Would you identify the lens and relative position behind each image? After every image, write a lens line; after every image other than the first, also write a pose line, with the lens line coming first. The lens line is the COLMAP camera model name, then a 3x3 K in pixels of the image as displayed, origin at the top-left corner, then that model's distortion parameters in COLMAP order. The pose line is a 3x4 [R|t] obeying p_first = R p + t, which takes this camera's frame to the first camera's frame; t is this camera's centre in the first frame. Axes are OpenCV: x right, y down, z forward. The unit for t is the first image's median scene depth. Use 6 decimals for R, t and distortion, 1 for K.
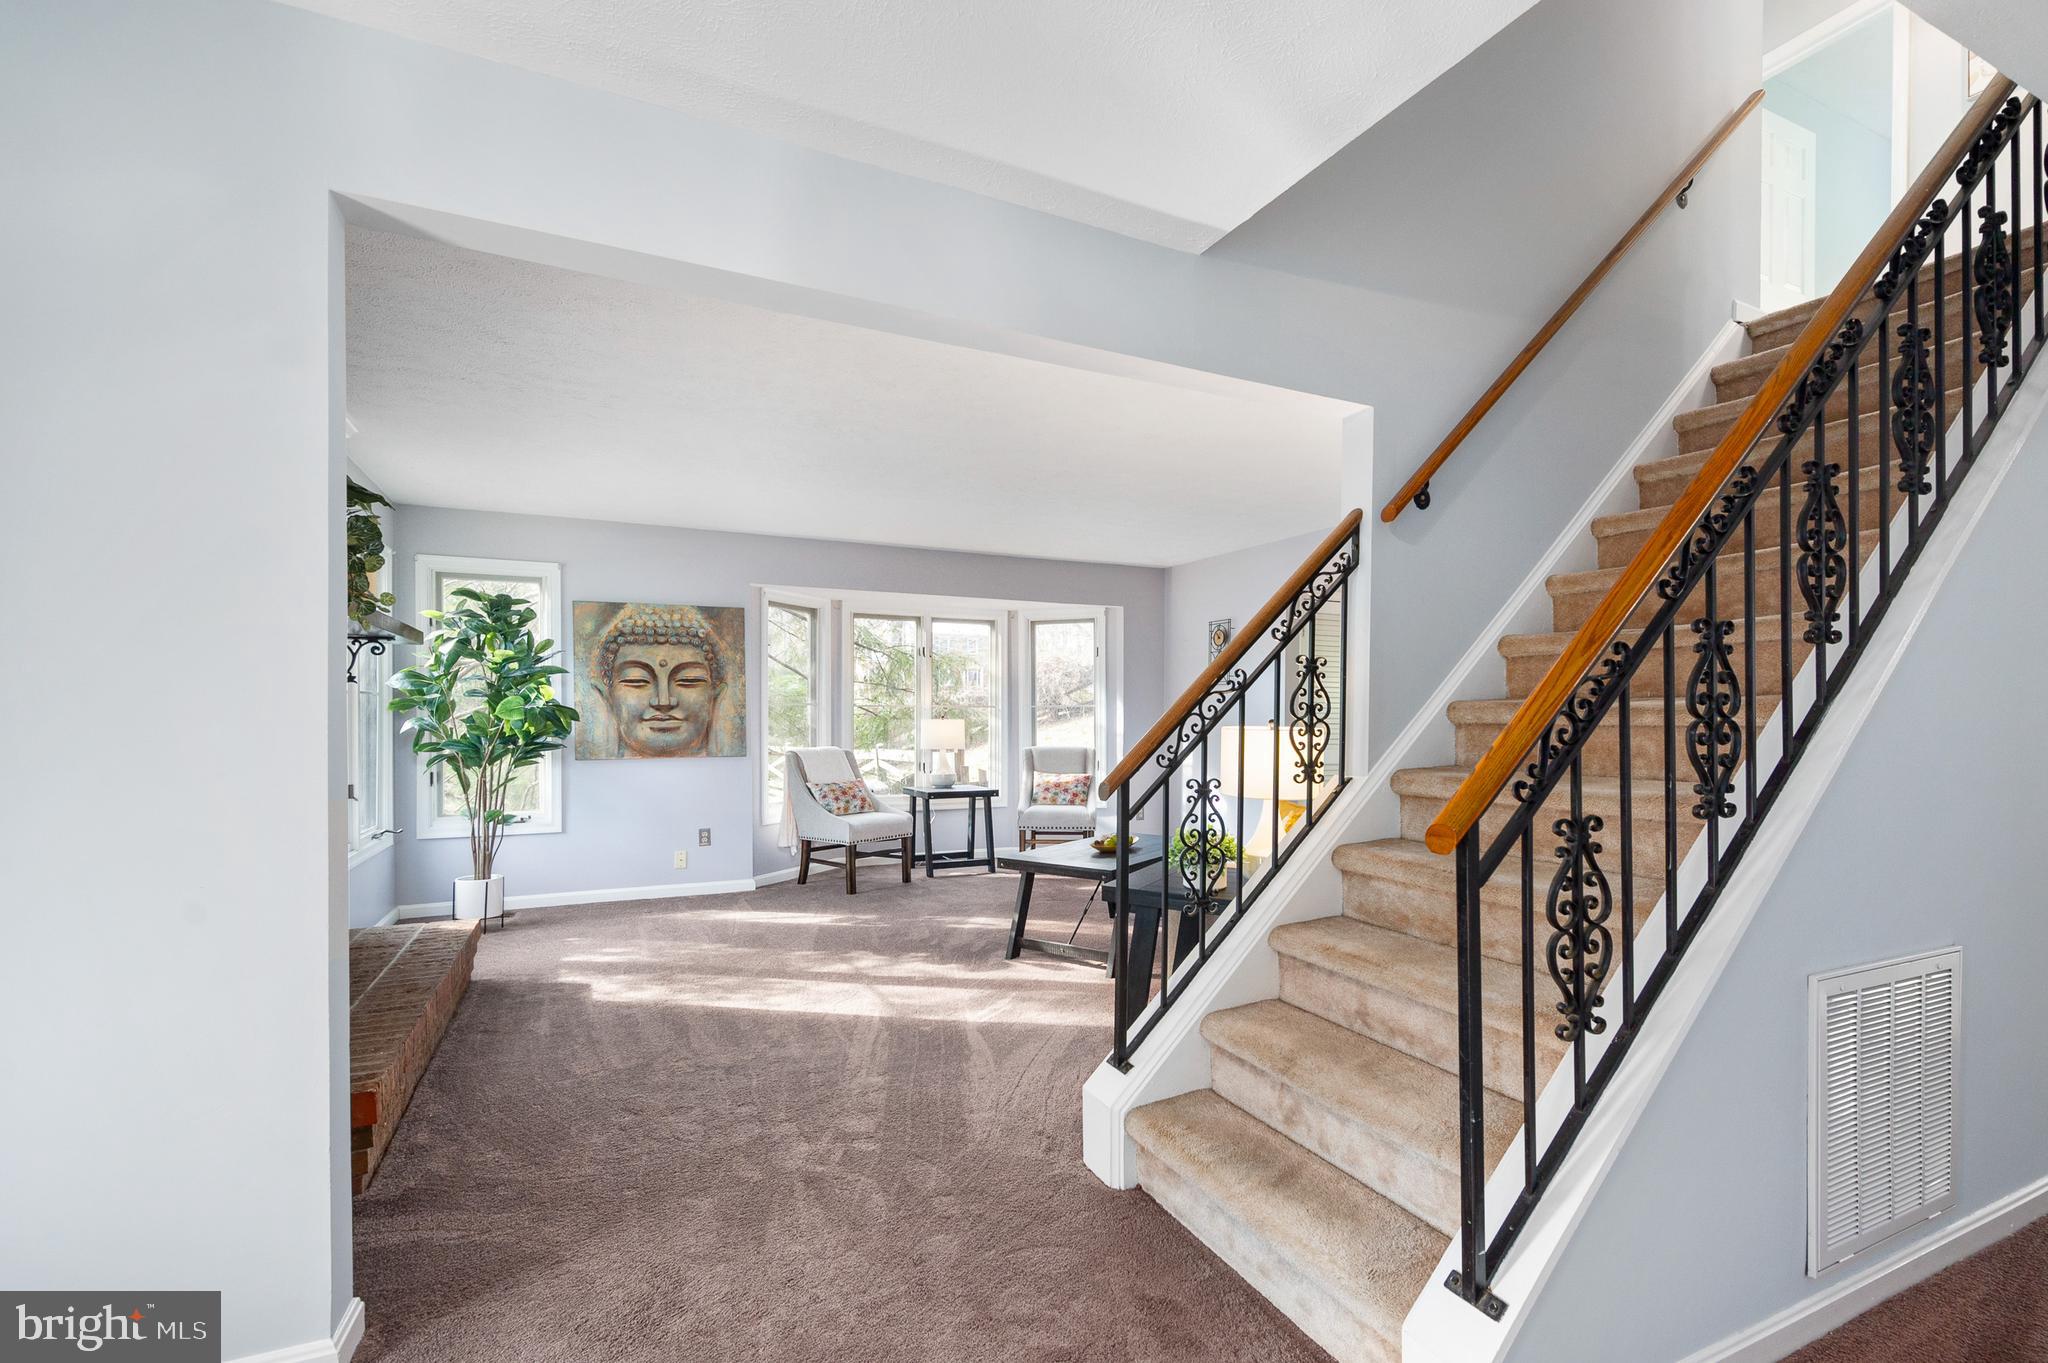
lens RADIAL K [[889.2, 0, 1074.7], [0, 889.2, 722.0], [0, 0, 1]] dist [0.001410, -0.000791]
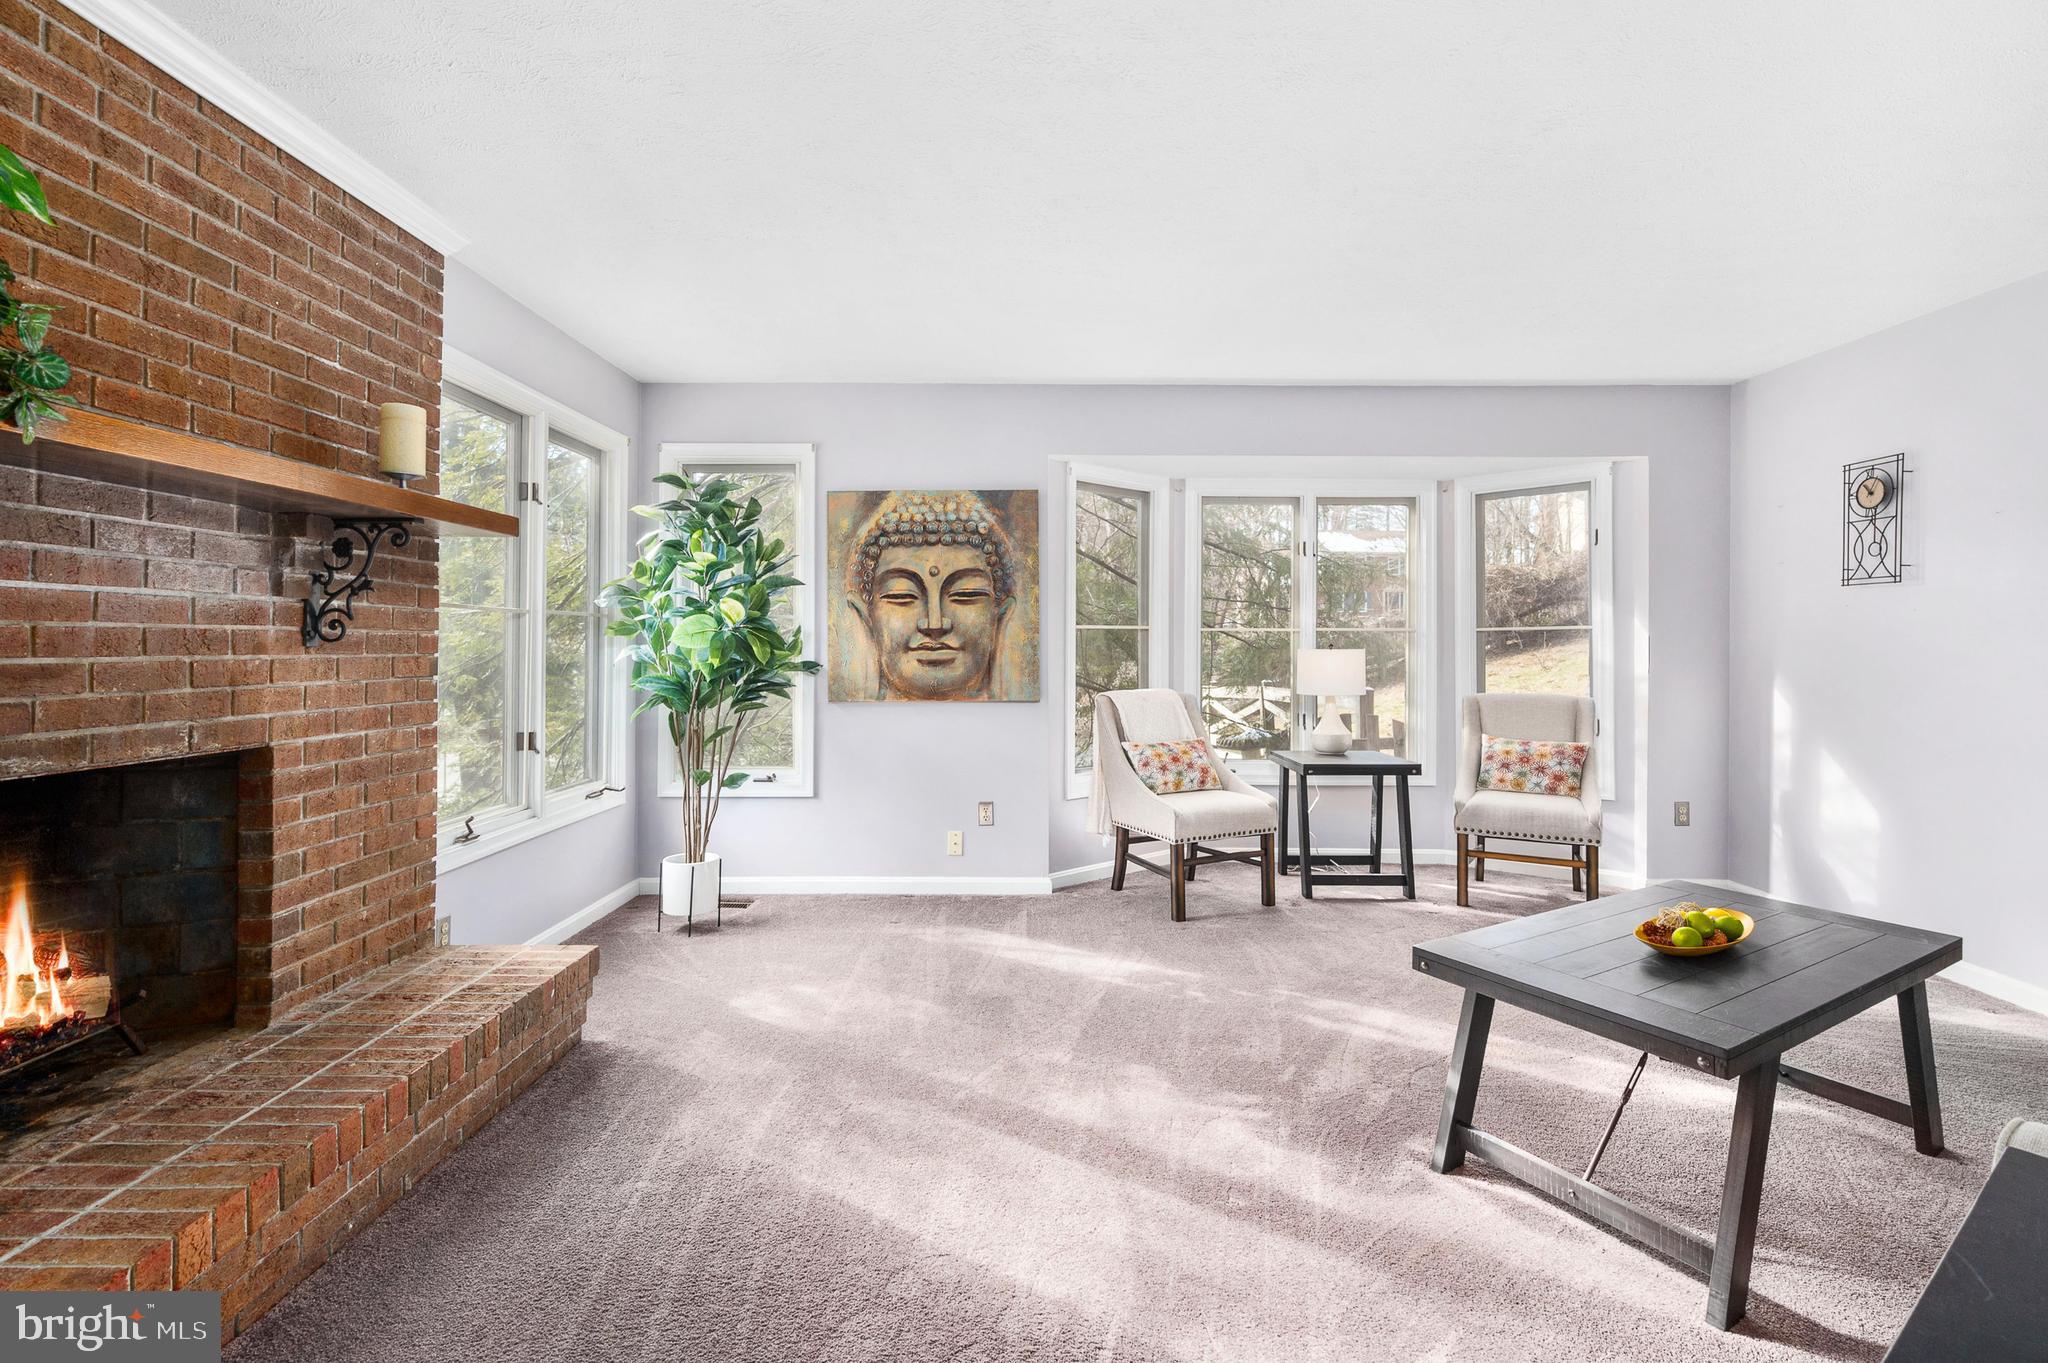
lens RADIAL K [[889.2, 0, 1108.2], [0, 889.2, 648.5], [0, 0, 1]] dist [0.001410, -0.000791]
pose [[0.909415, 0.002635, -0.415881, -0.030321], [-0.004076, 0.999988, -0.002579, -0.001587], [0.415869, 0.004041, 0.909416, 0.396145]]
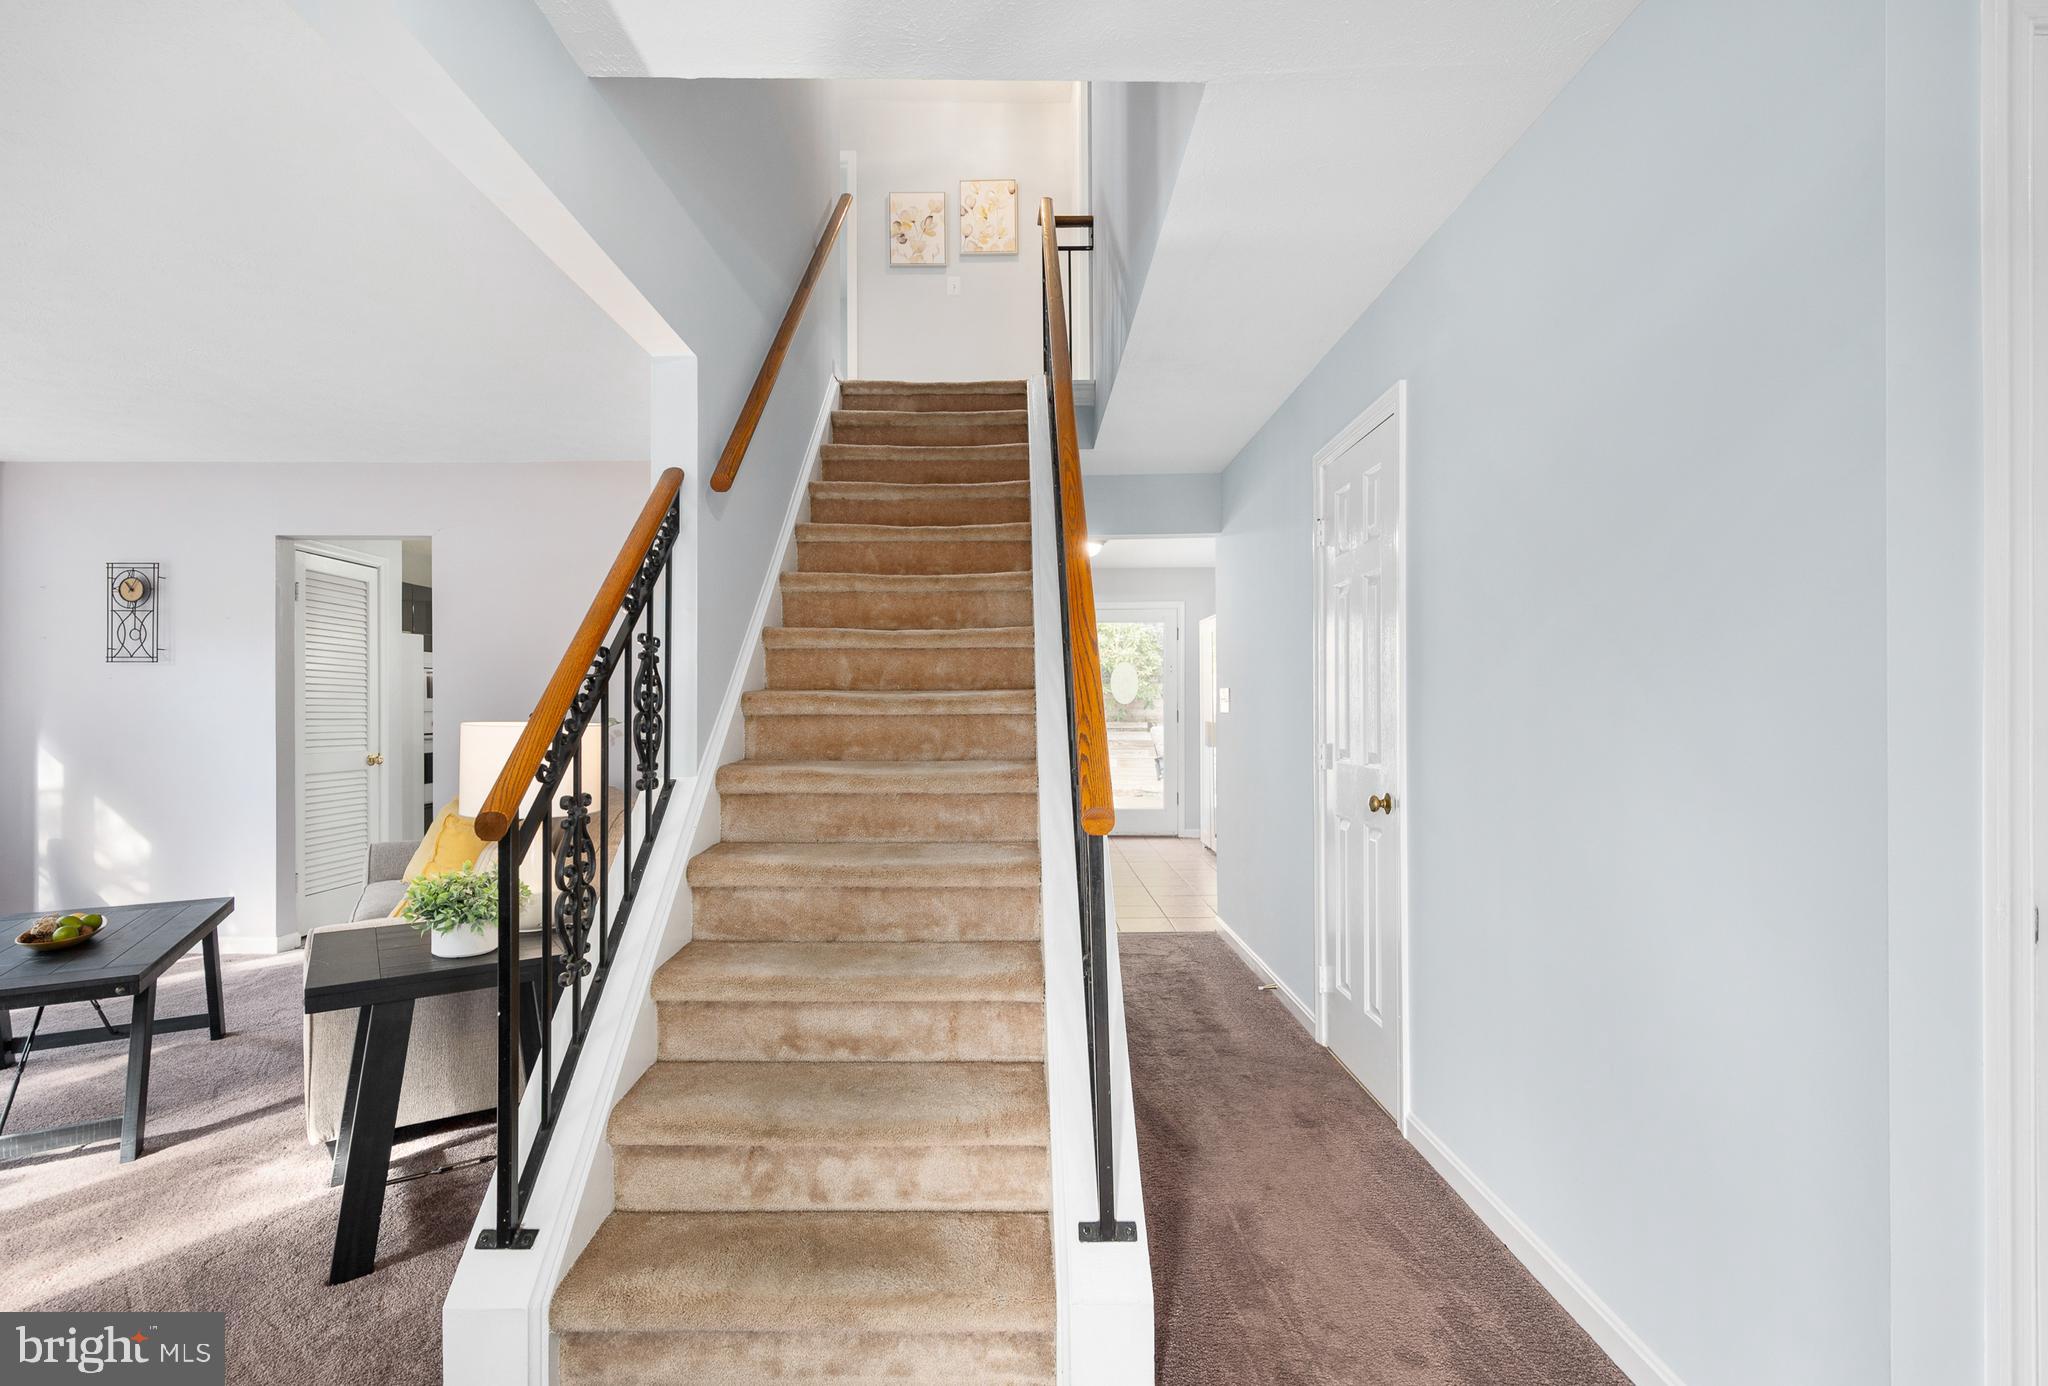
lens RADIAL K [[930.3, 0, 965.0], [0, 930.3, 708.1], [0, 0, 1]] dist [0.001978, -0.001049]
pose [[0.464912, -0.004514, 0.885345, -0.179391], [0.010493, 0.999945, -0.000411, -0.001690], [-0.885295, 0.009481, 0.464934, 0.169185]]
